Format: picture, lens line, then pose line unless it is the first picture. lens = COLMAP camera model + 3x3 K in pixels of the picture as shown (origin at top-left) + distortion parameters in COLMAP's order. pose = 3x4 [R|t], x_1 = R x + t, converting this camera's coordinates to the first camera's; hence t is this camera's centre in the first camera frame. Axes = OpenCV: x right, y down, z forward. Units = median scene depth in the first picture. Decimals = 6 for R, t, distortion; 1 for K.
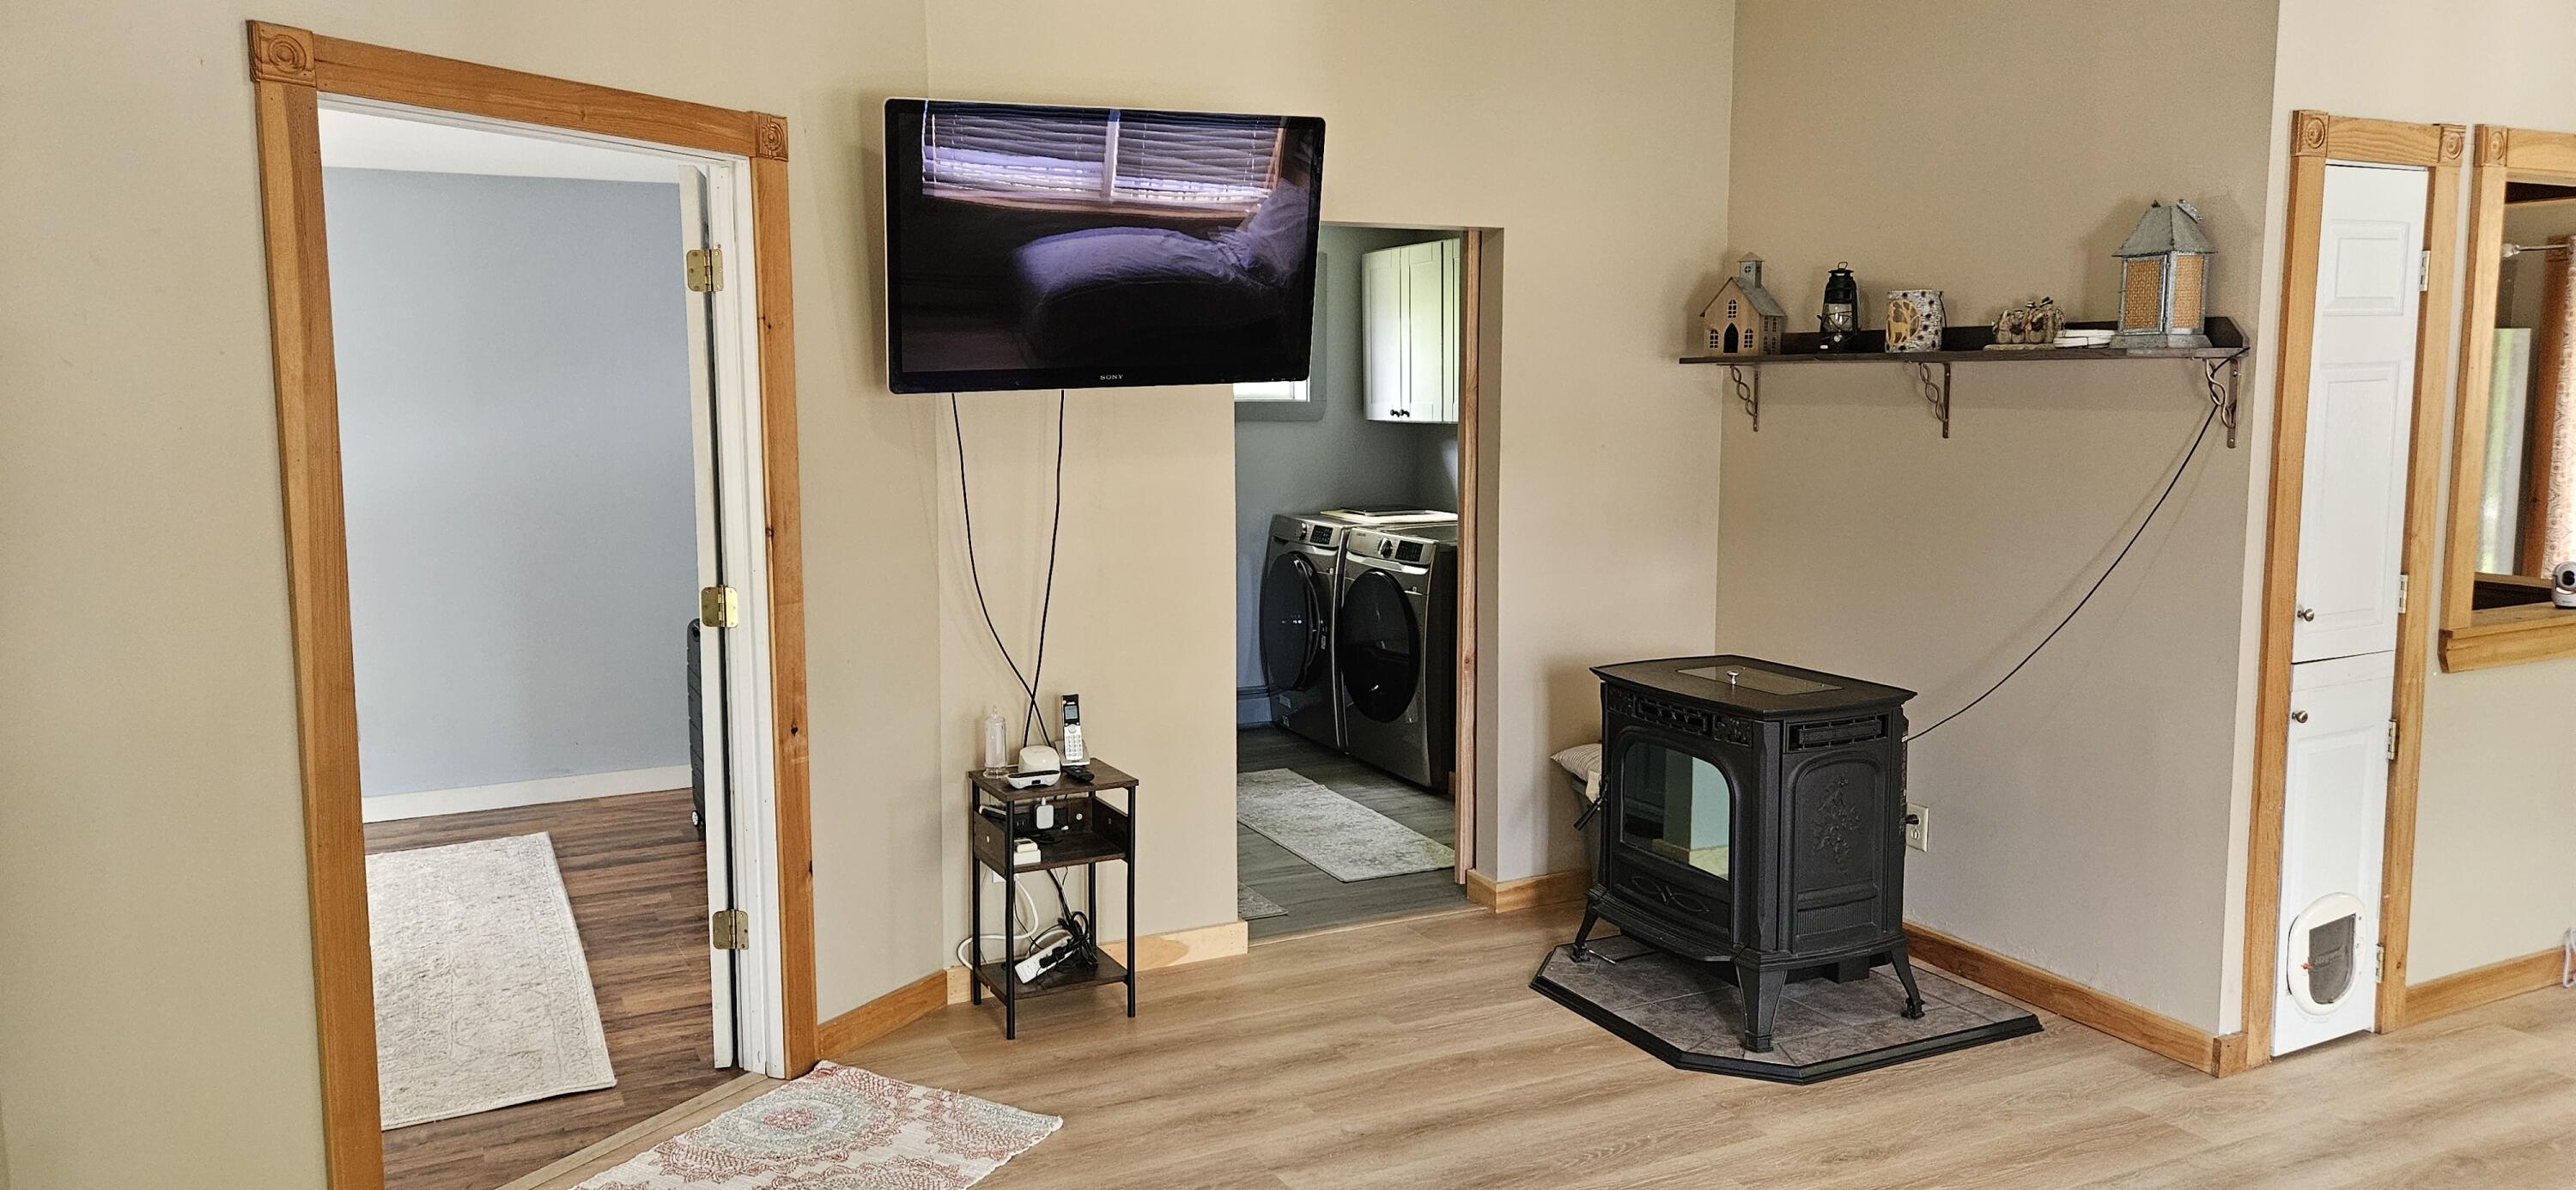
lens RADIAL K [[1701.4, 0, 1292.5], [0, 1701.4, 582.3], [0, 0, 1]] dist [0.053053, -0.023226]
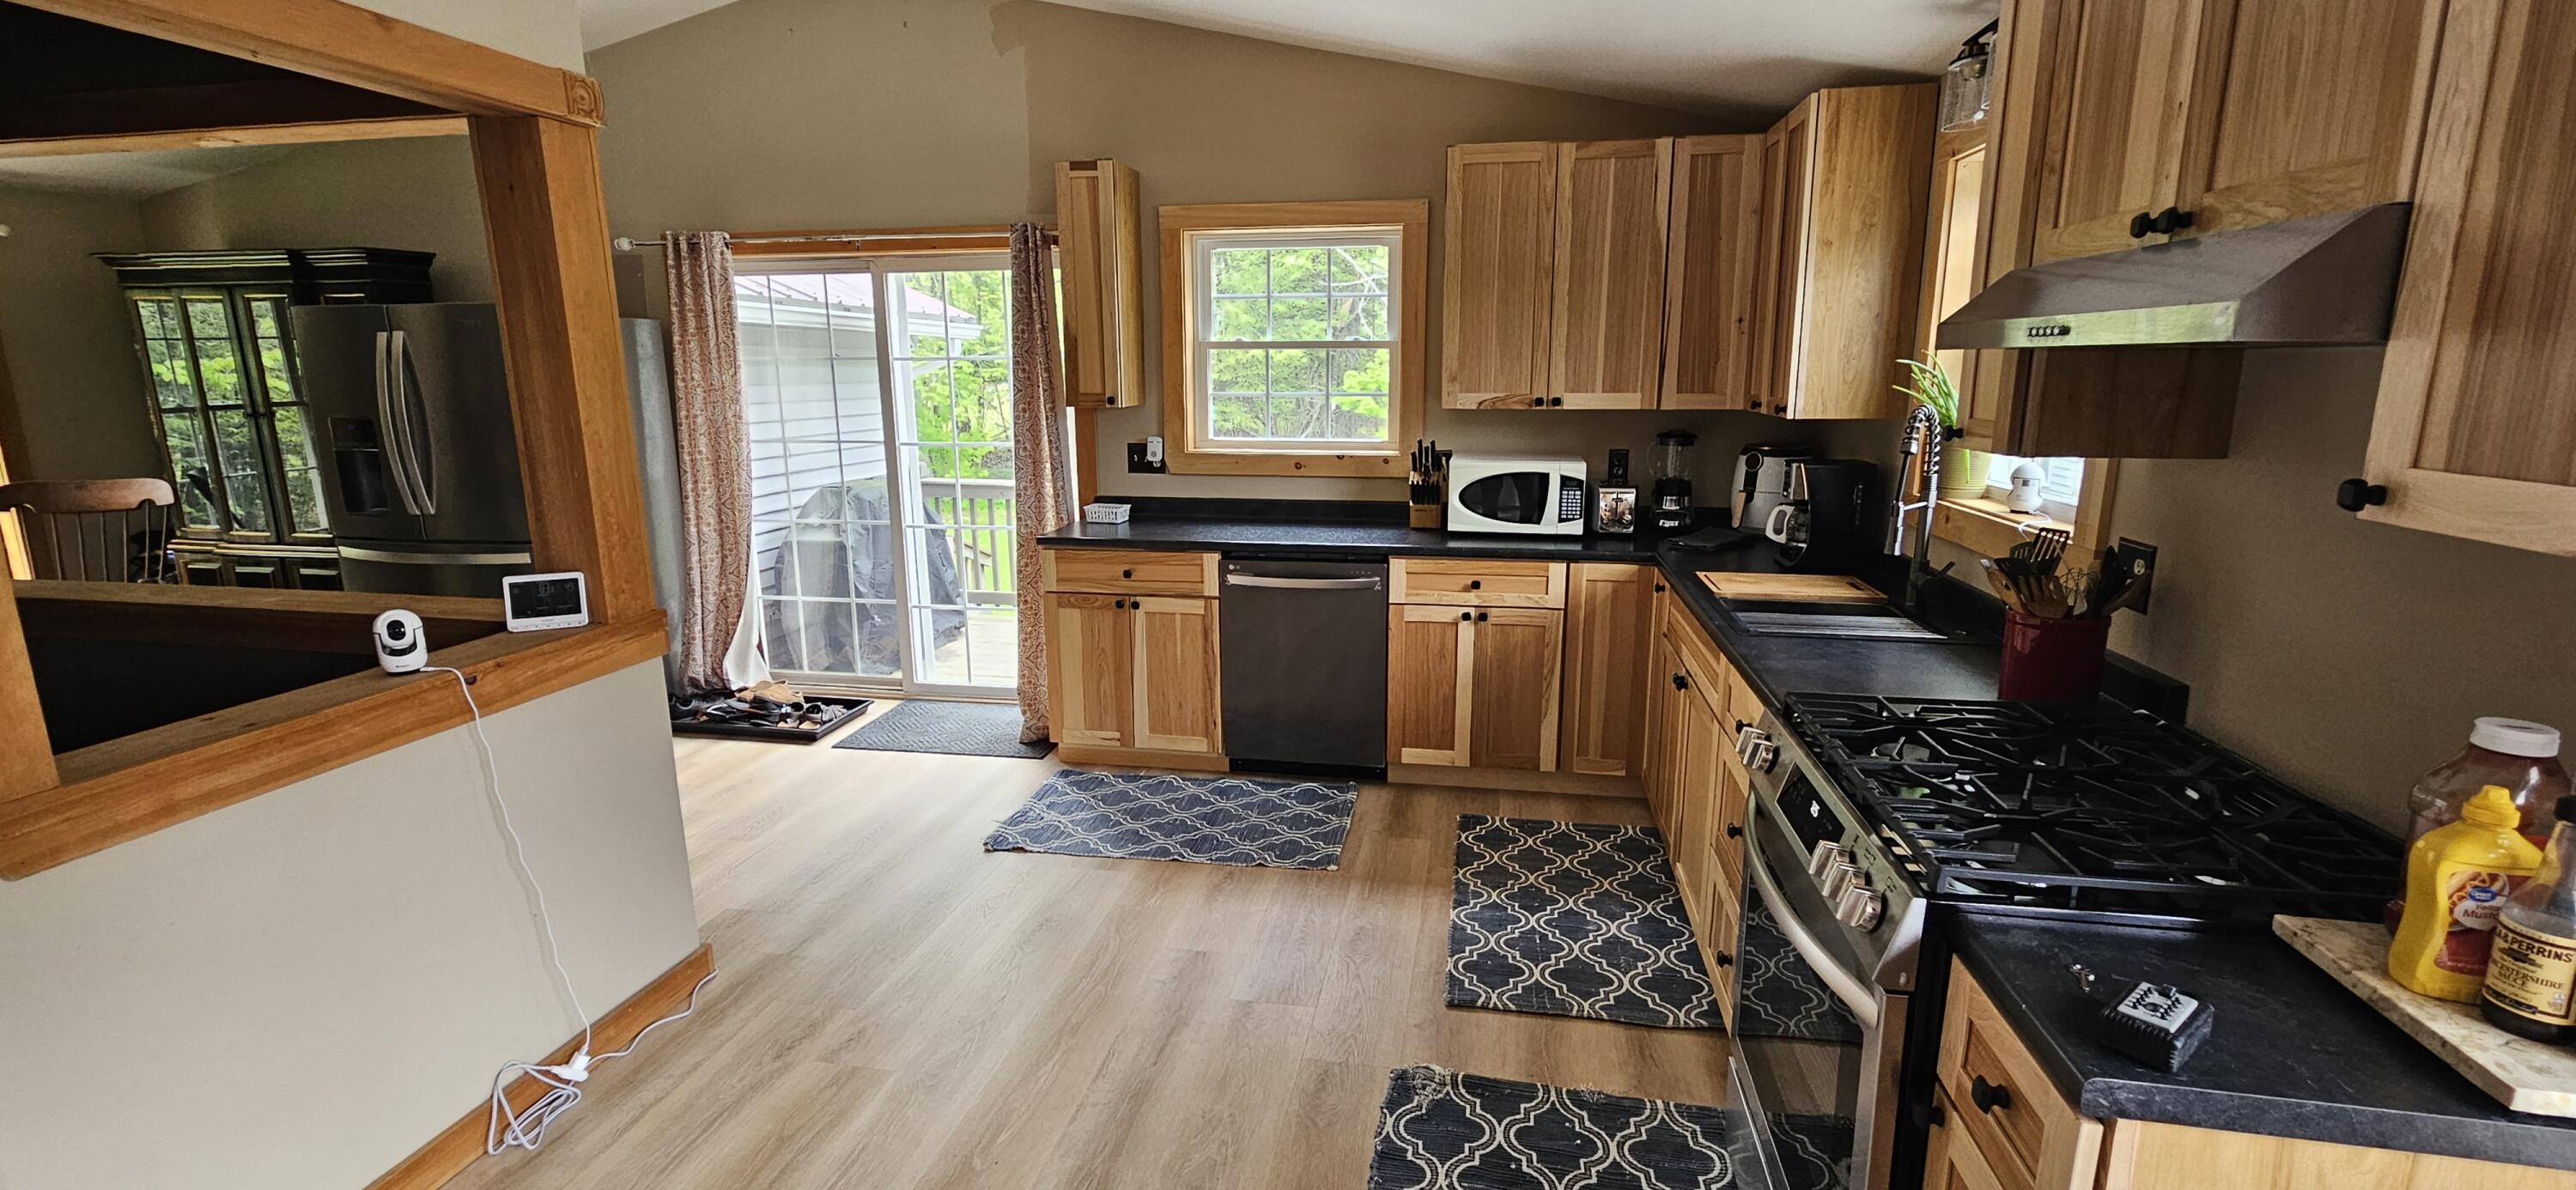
lens RADIAL K [[1095.4, 0, 1298.2], [0, 1095.4, 585.0], [0, 0, 1]] dist [-0.004074, -0.000960]
pose [[0.594496, -0.152943, 0.789419, 0.661064], [0.094186, 0.988231, 0.120531, -0.045652], [-0.798563, 0.002697, 0.601905, 0.465488]]
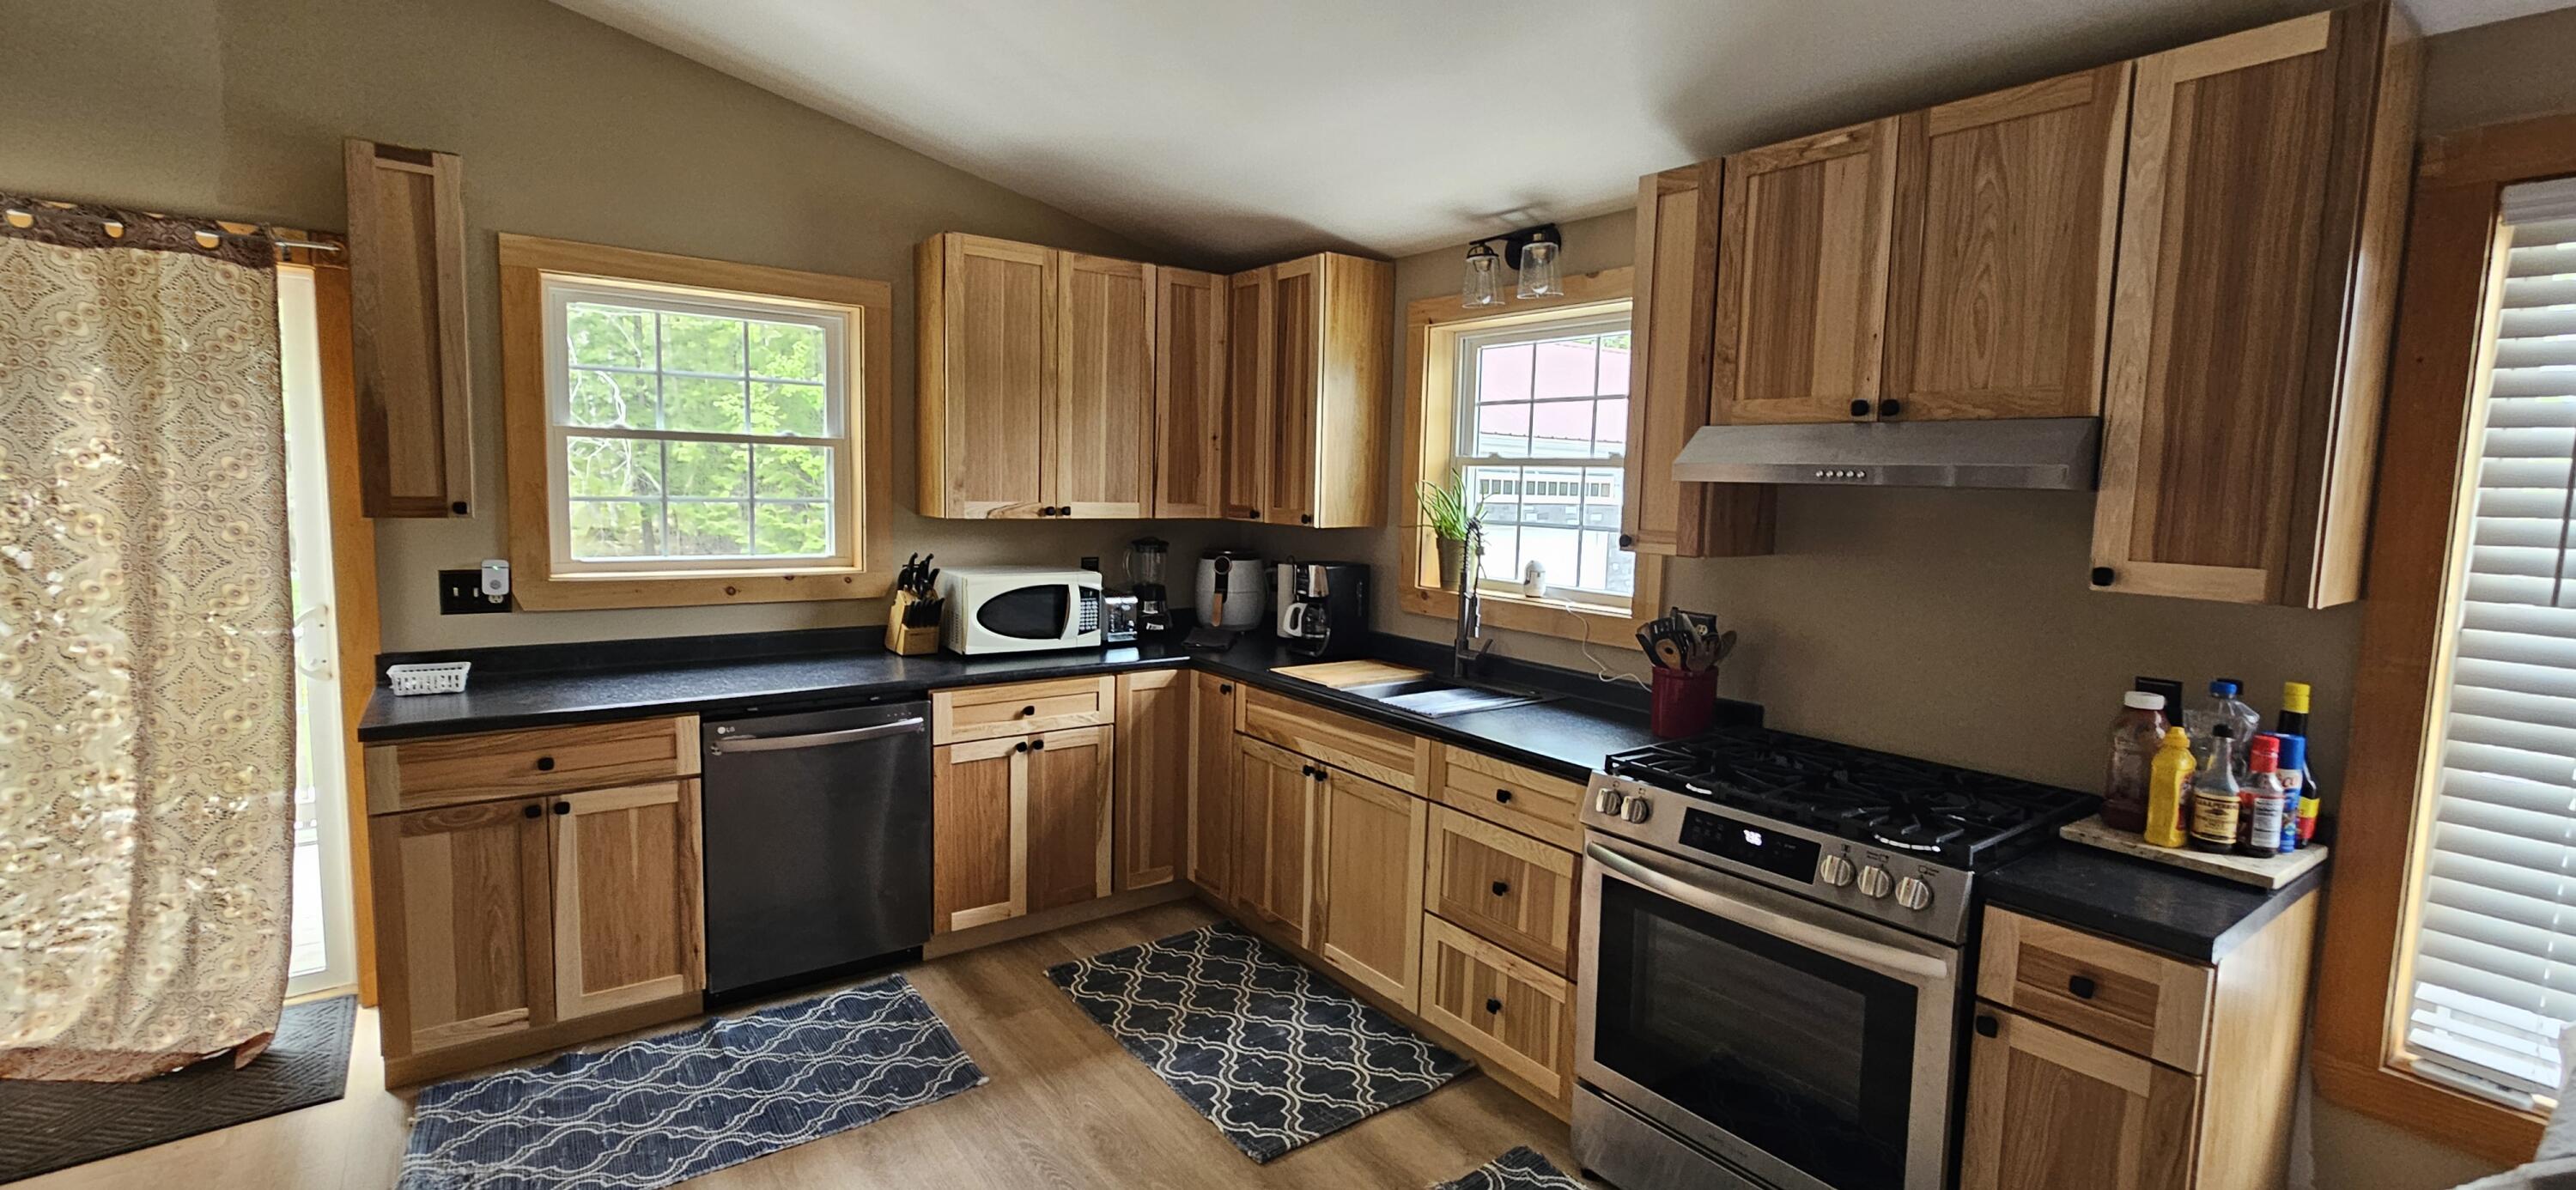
lens RADIAL K [[1095.4, 0, 1291.8], [0, 1095.4, 586.0], [0, 0, 1]] dist [-0.004074, -0.000960]
pose [[-0.184344, -0.094200, 0.978337, 0.628872], [0.090131, 0.989582, 0.112266, -0.091210], [-0.978720, 0.108875, -0.173933, 0.841494]]
